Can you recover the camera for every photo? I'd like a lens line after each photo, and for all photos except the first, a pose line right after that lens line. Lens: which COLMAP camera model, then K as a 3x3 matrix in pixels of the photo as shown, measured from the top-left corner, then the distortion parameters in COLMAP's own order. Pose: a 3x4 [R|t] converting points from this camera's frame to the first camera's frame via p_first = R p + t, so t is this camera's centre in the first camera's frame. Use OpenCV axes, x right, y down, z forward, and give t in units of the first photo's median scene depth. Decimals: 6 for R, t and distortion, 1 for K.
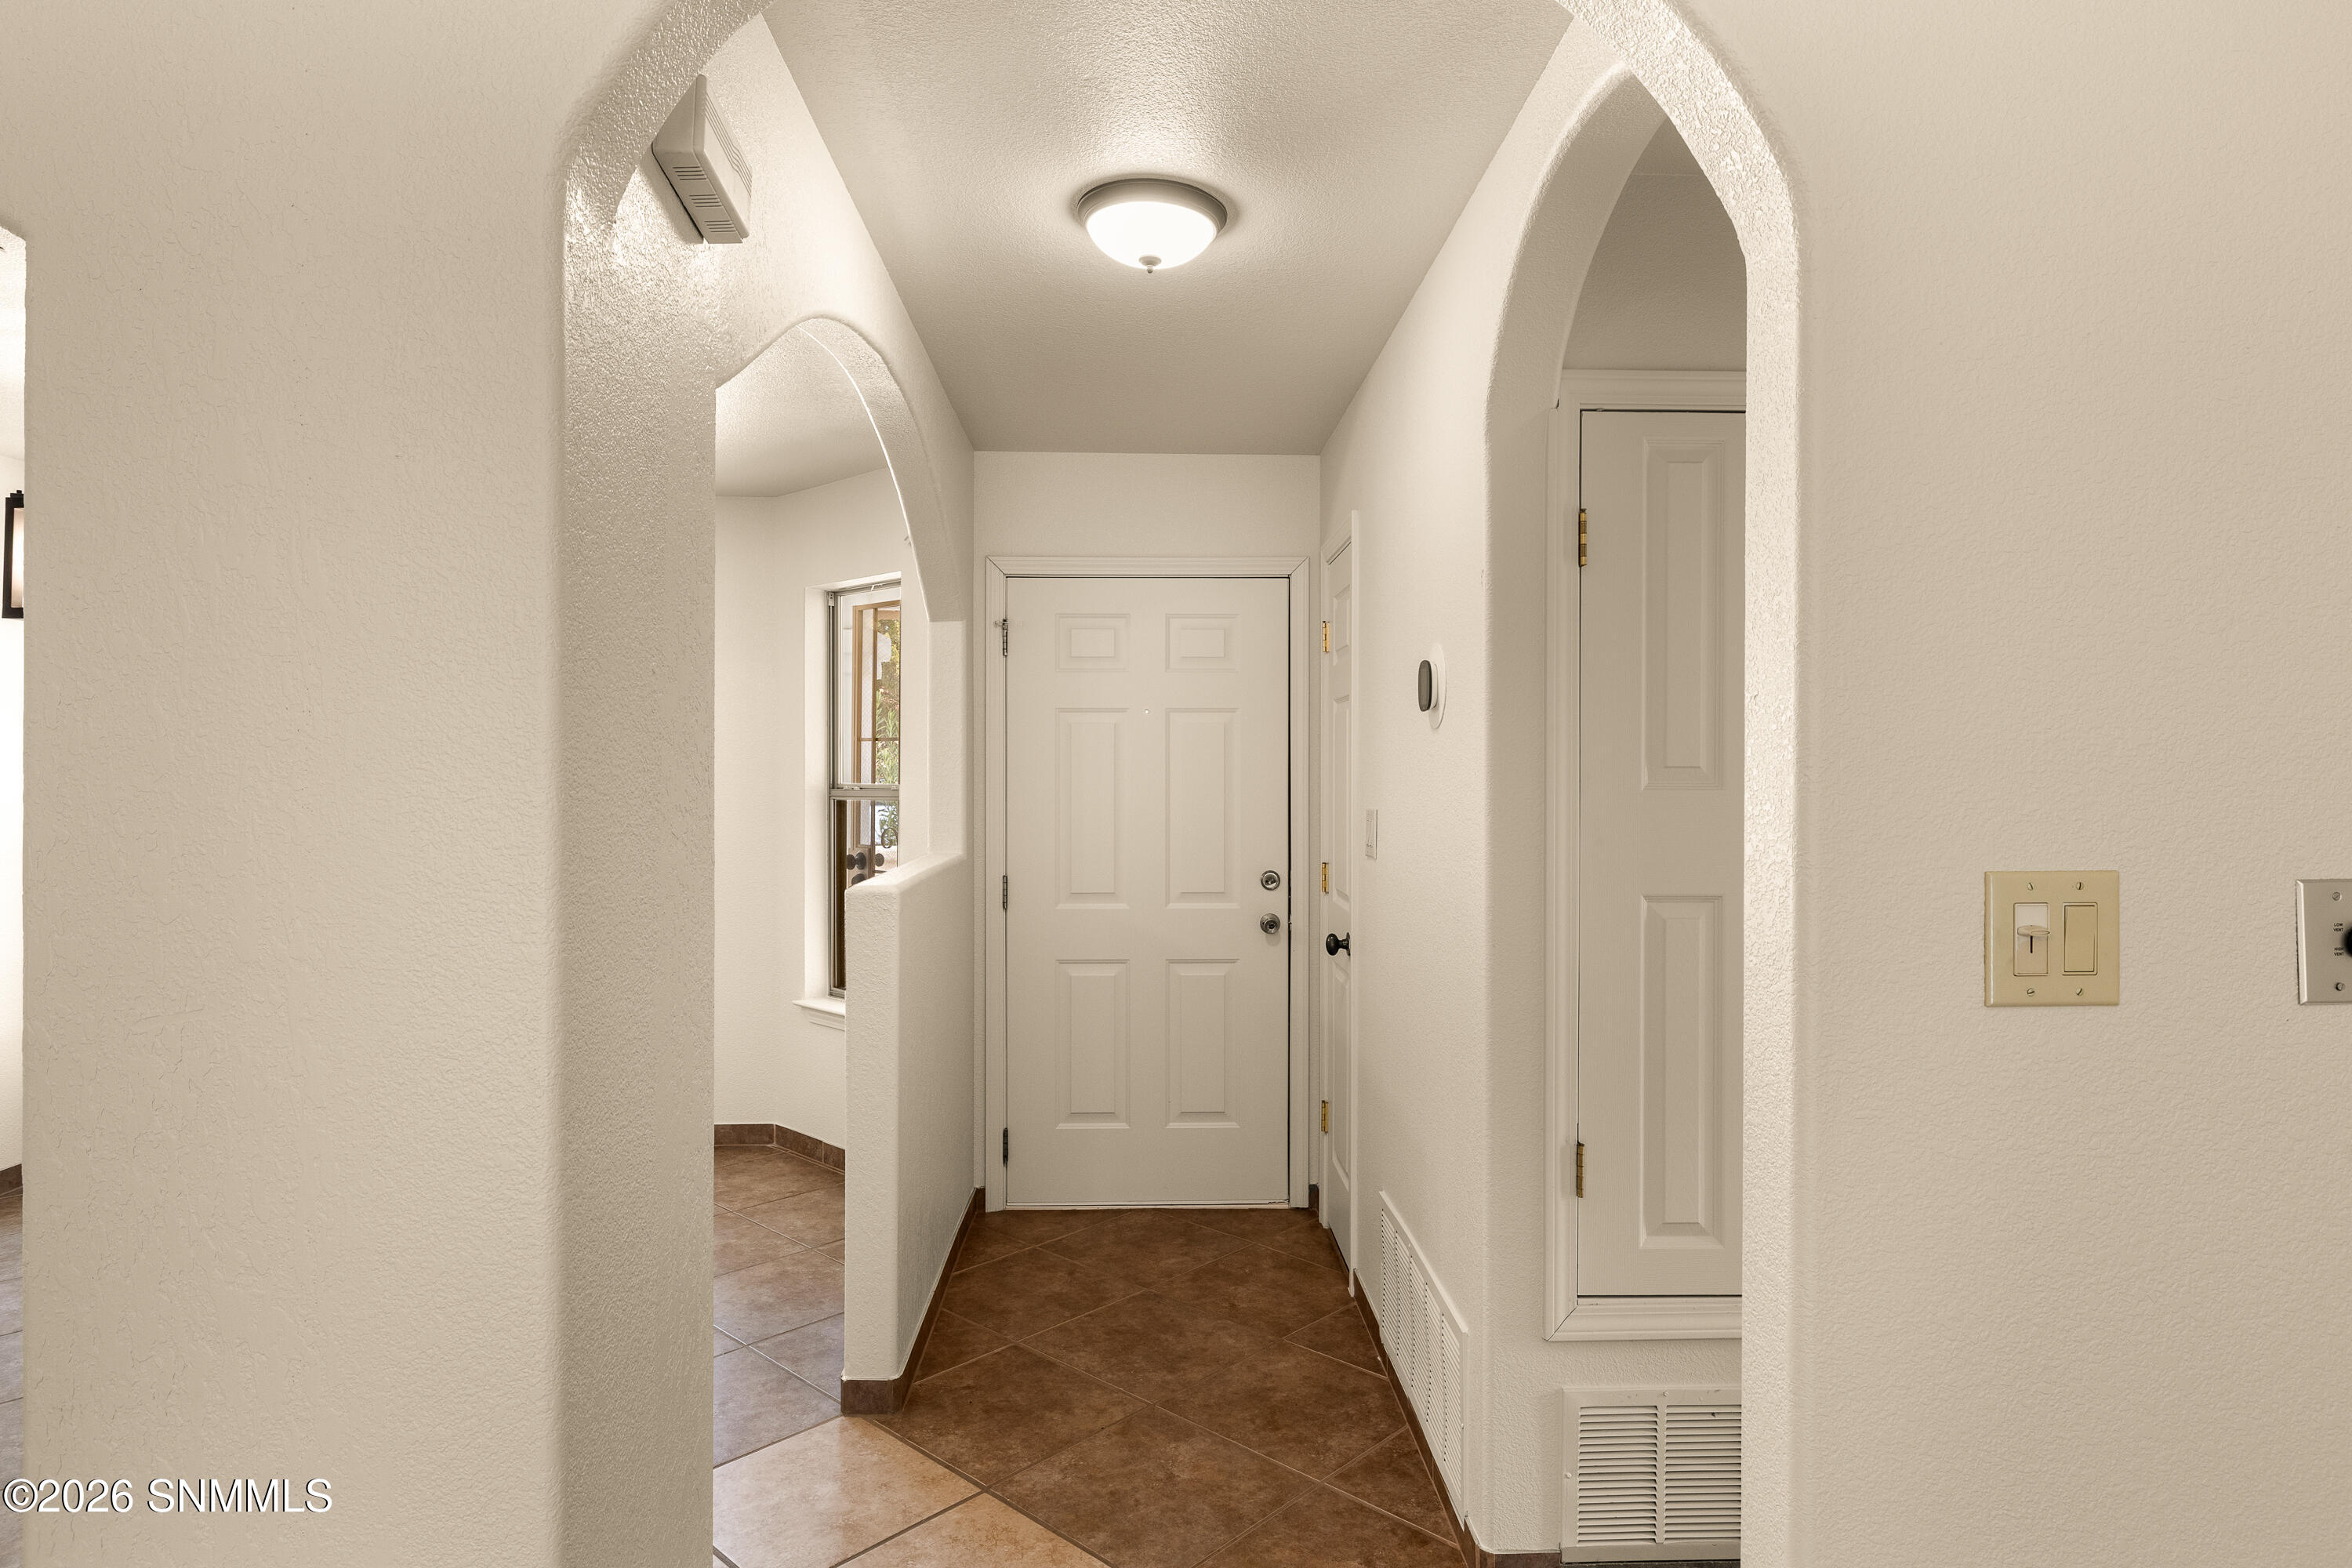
lens RADIAL K [[1314.9, 0, 1174.9], [0, 1314.9, 765.1], [0, 0, 1]] dist [0.000733, -0.002144]
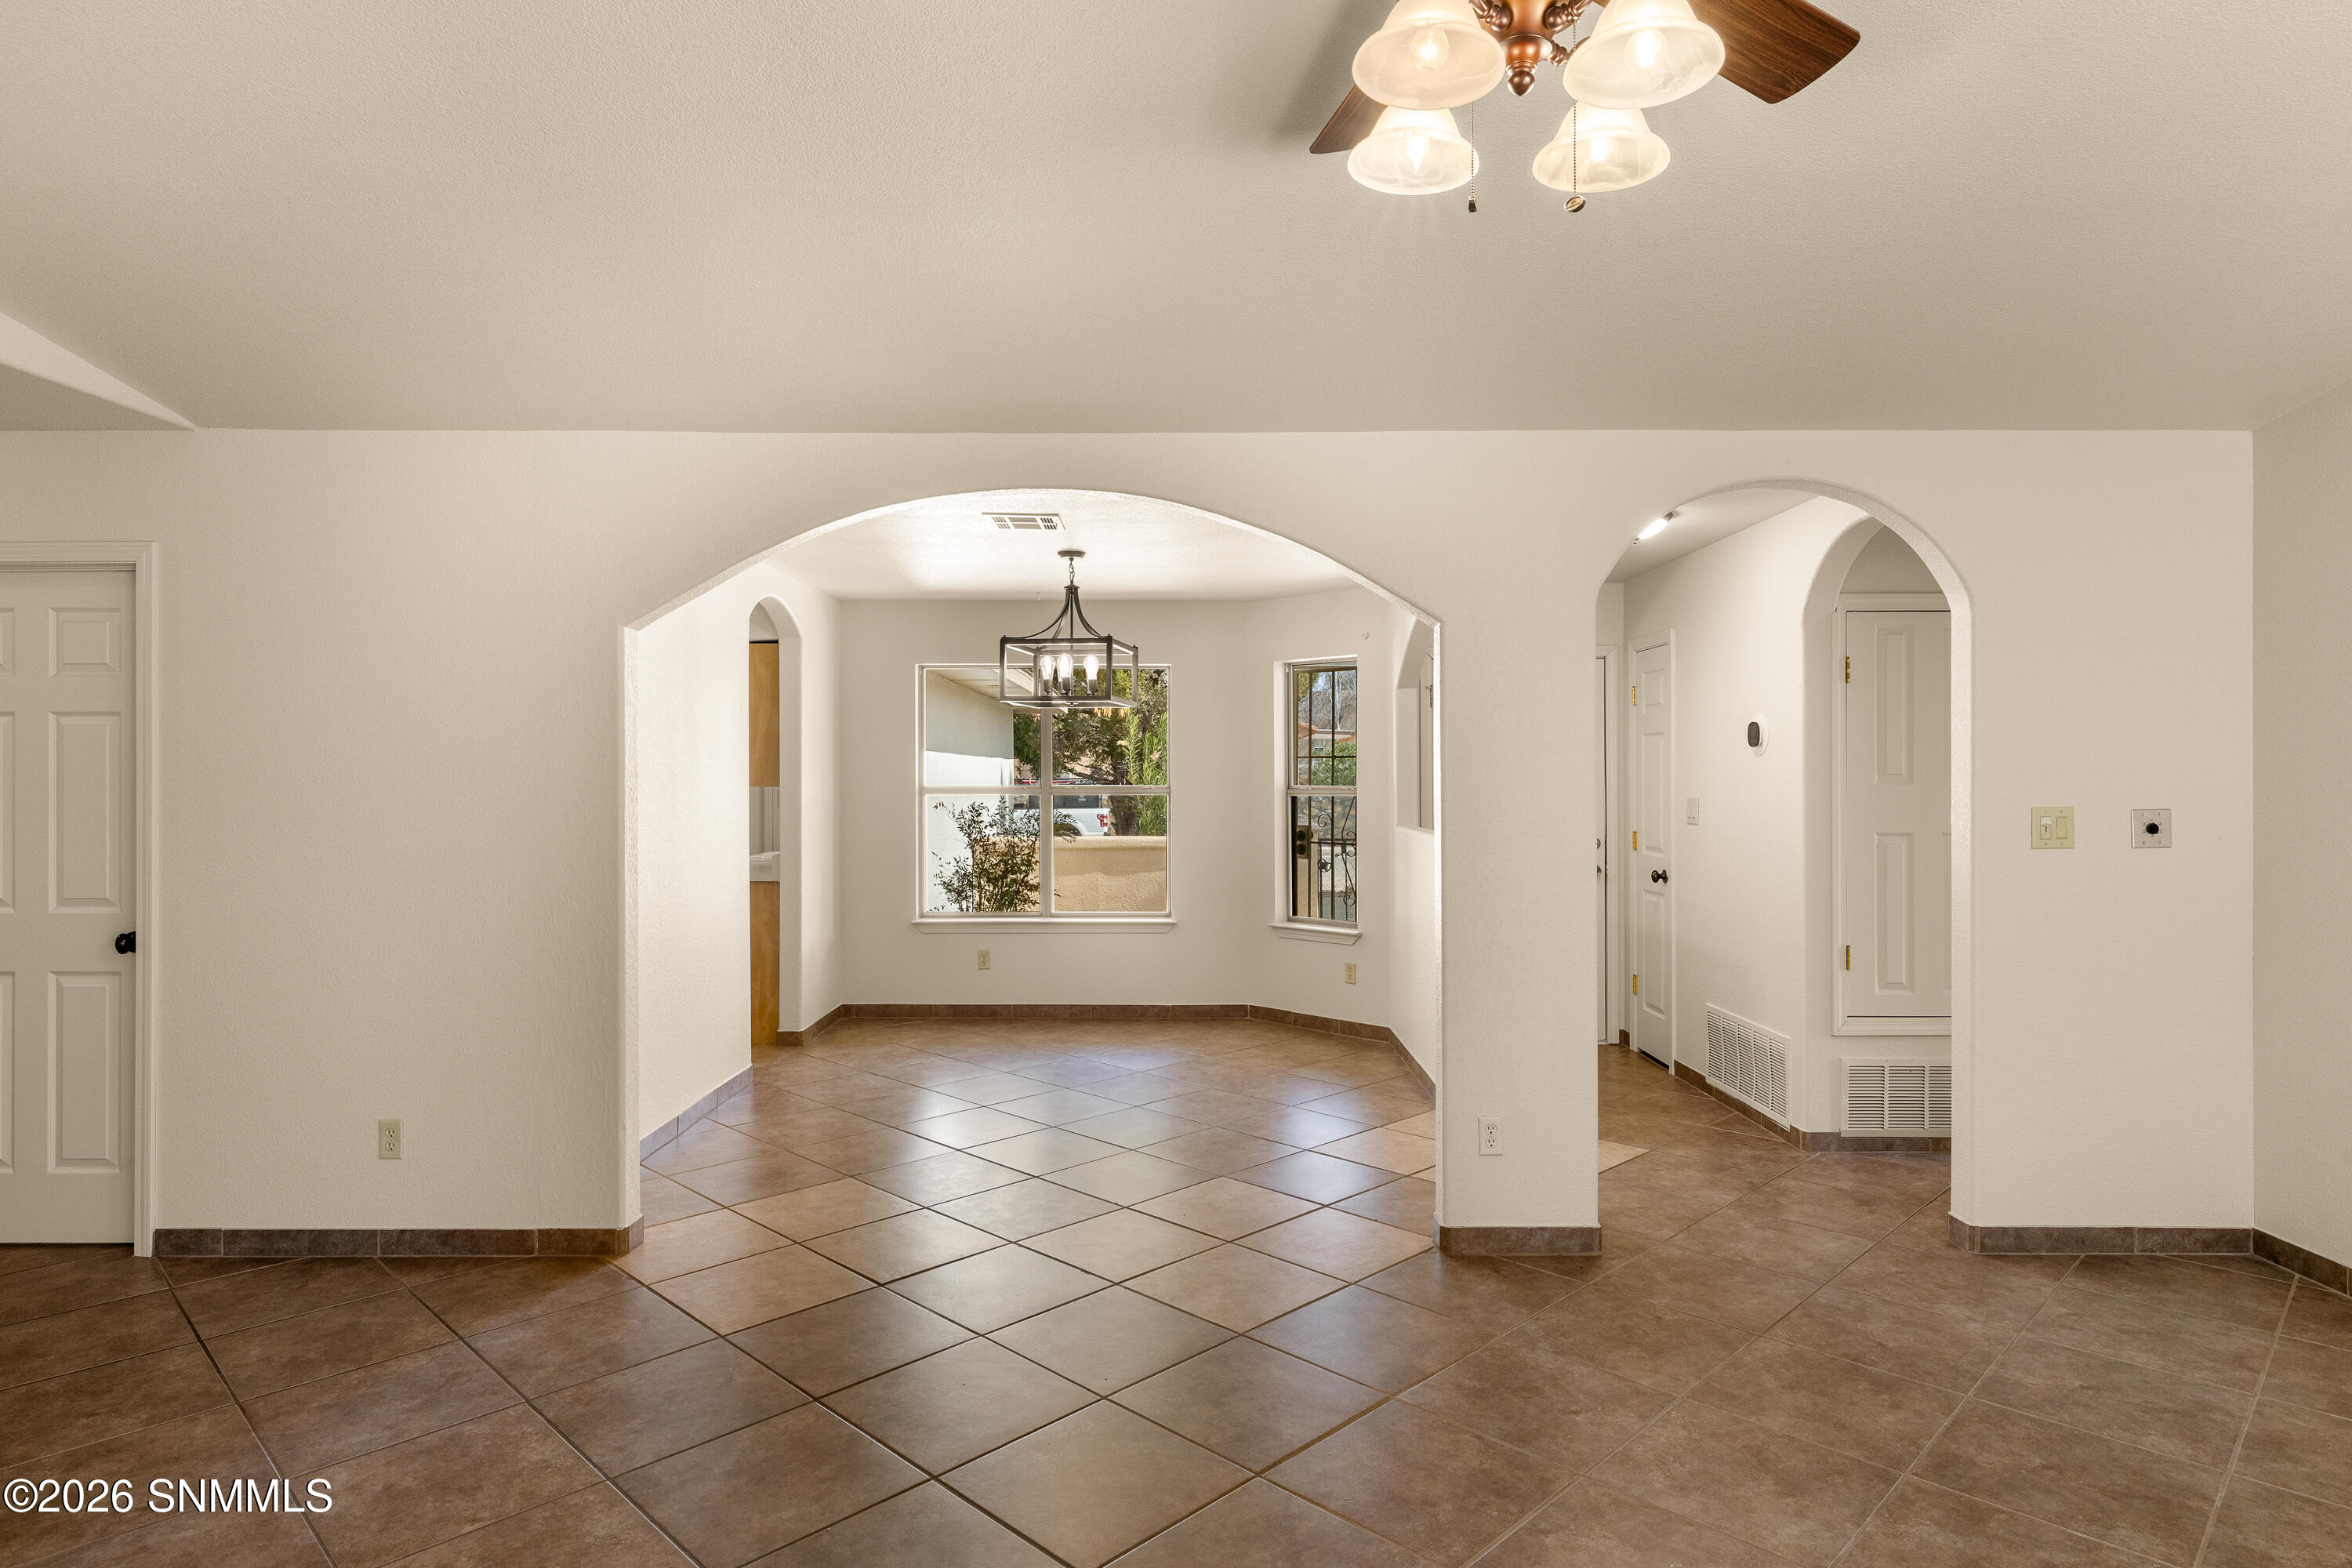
lens RADIAL K [[1314.9, 0, 1174.9], [0, 1314.9, 765.1], [0, 0, 1]] dist [0.000733, -0.002144]
pose [[0.999303, -0.003194, -0.037206, -0.730749], [0.002995, 0.999981, -0.005395, -0.005375], [0.037222, 0.005280, 0.999293, -1.234757]]
